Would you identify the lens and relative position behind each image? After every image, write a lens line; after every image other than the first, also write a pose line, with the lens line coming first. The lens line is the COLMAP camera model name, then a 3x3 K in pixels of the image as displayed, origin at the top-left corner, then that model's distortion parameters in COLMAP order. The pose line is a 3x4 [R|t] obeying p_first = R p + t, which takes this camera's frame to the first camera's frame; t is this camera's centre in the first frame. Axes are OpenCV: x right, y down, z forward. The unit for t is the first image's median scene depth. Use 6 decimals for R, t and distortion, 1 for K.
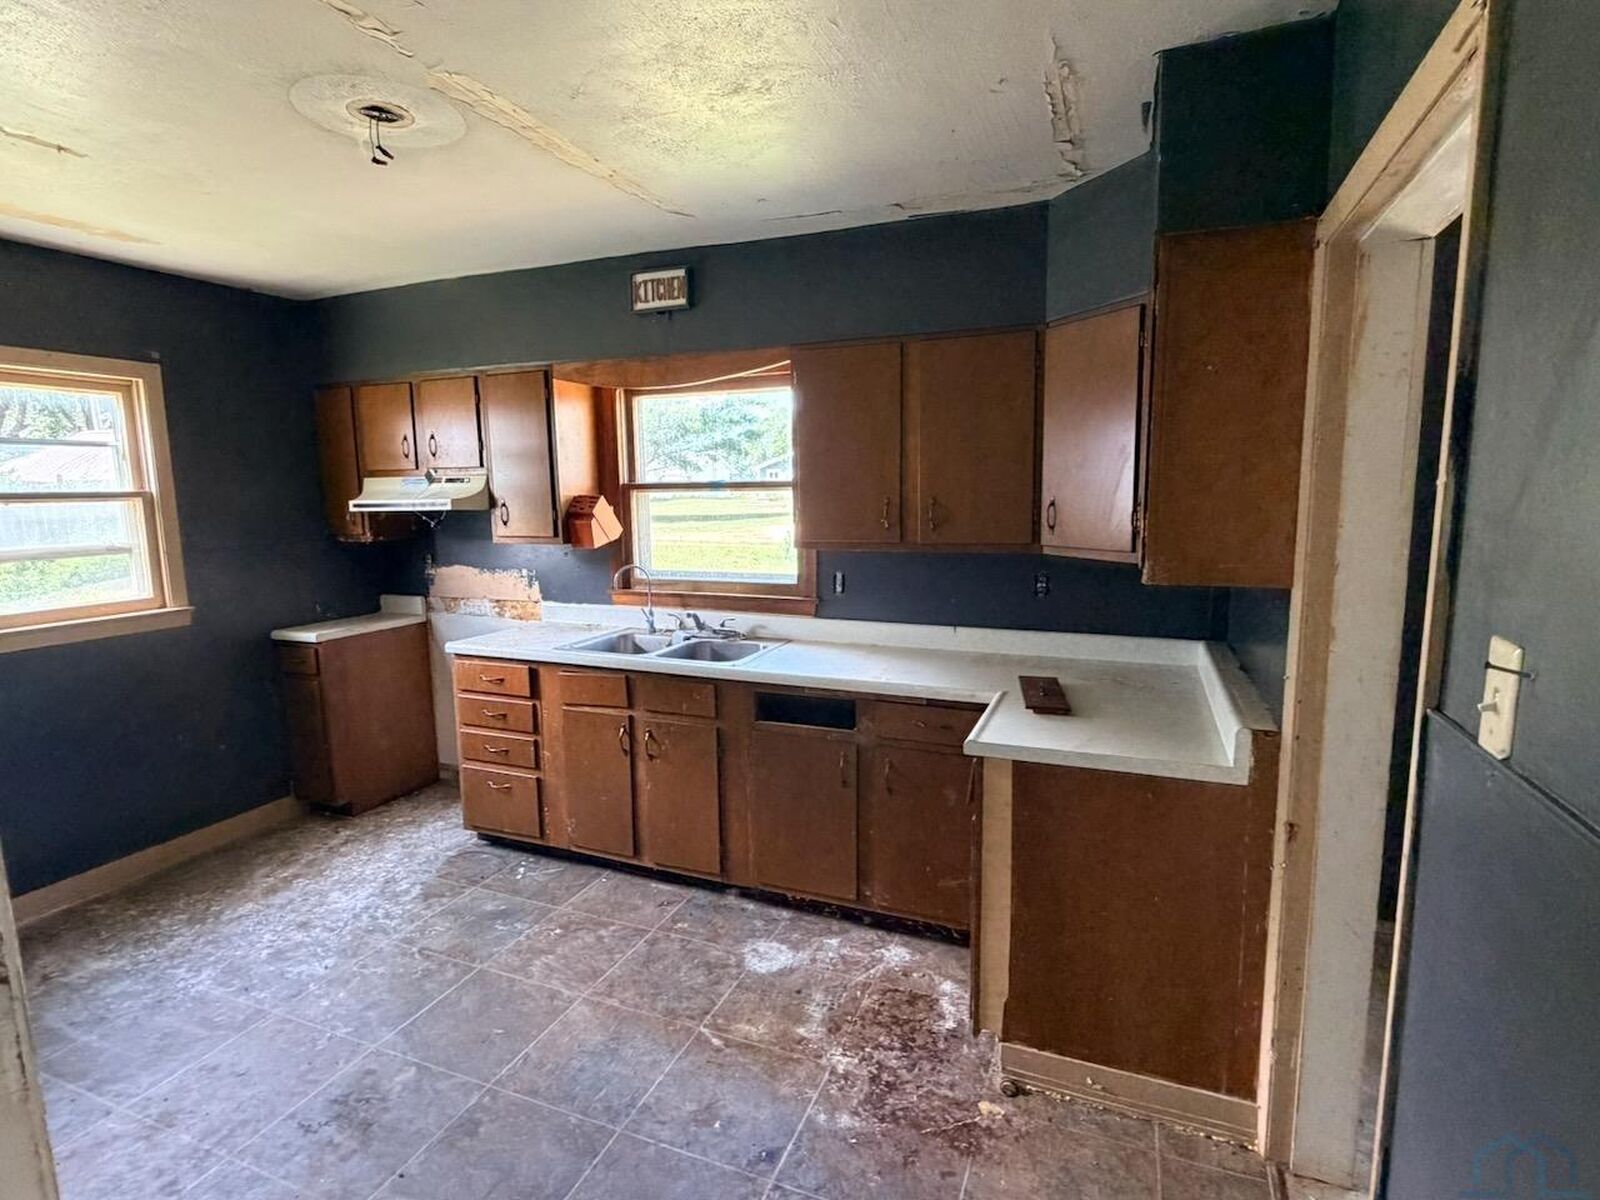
lens RADIAL K [[816.2, 0, 800.0], [0, 816.2, 600.0], [0, 0, 1]] dist [-0.001149, -0.000294]
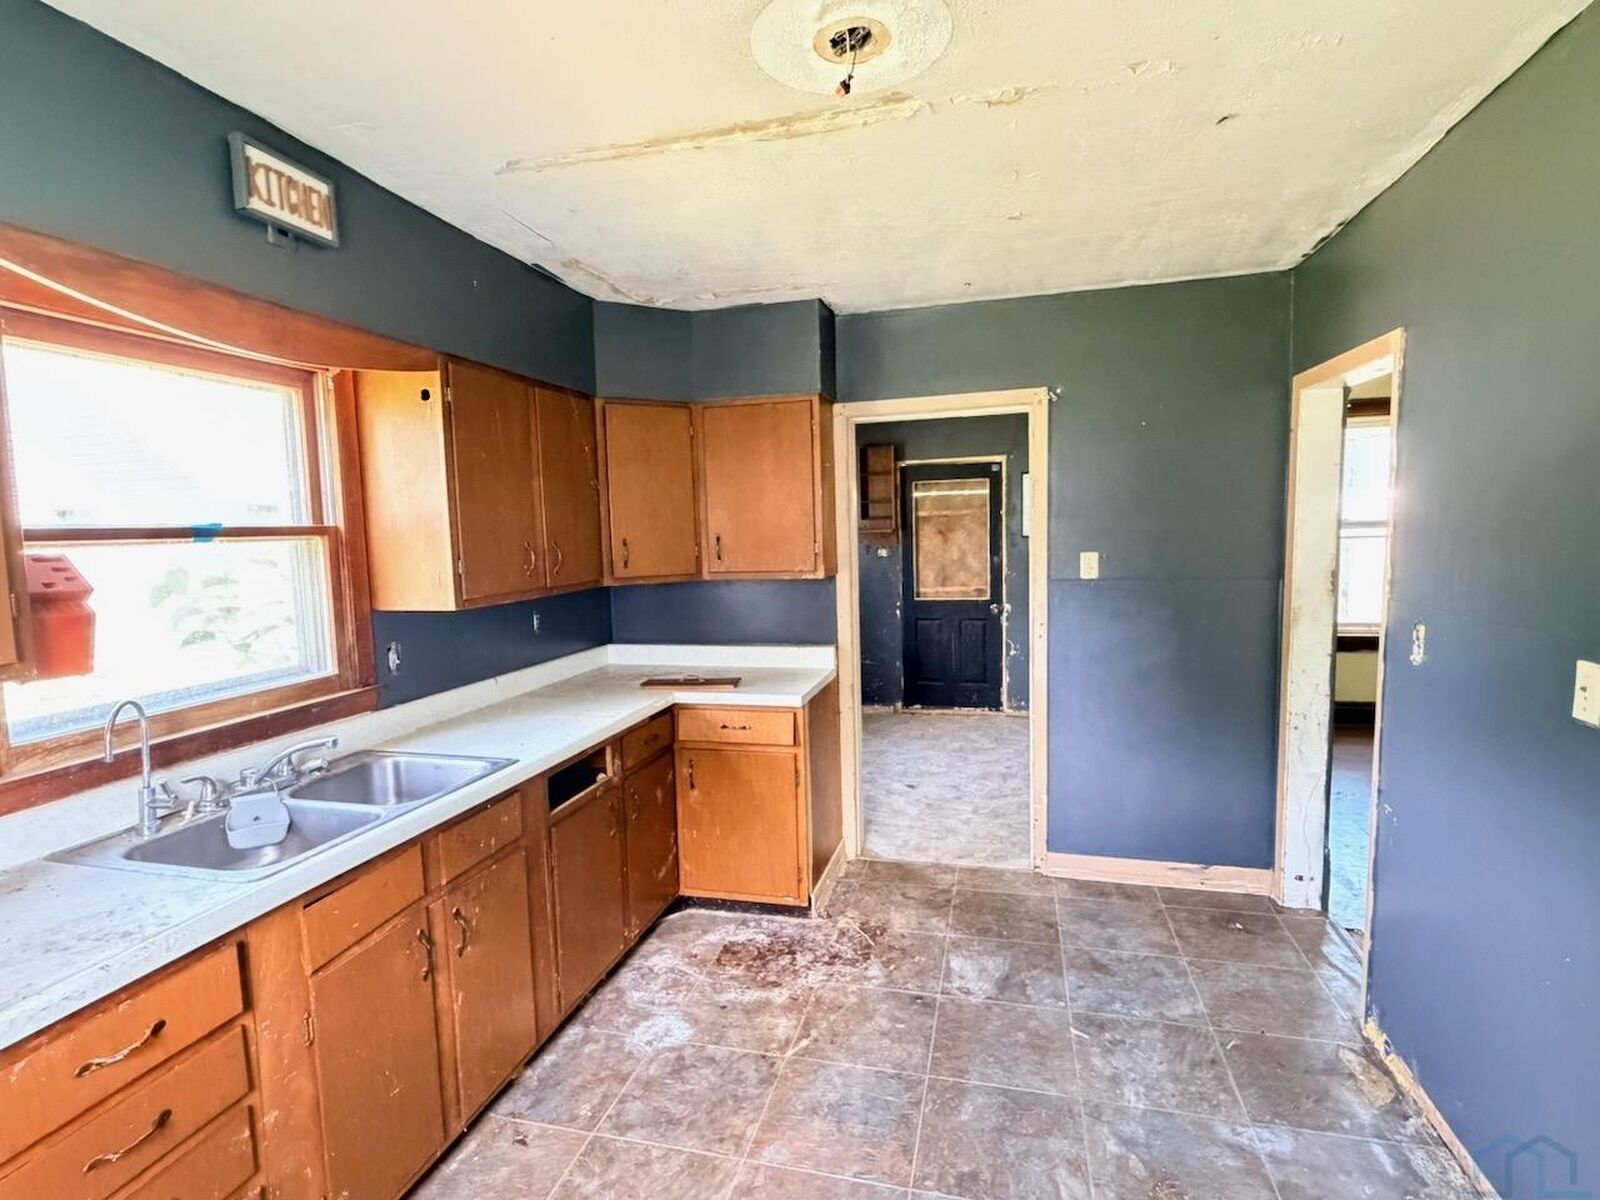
lens RADIAL K [[816.2, 0, 800.0], [0, 816.2, 600.0], [0, 0, 1]] dist [-0.001149, -0.000294]
pose [[-0.127791, -0.076486, 0.988847, -0.911686], [0.164548, 0.981569, 0.097188, -0.103393], [-0.978056, 0.175133, -0.112850, 0.847371]]
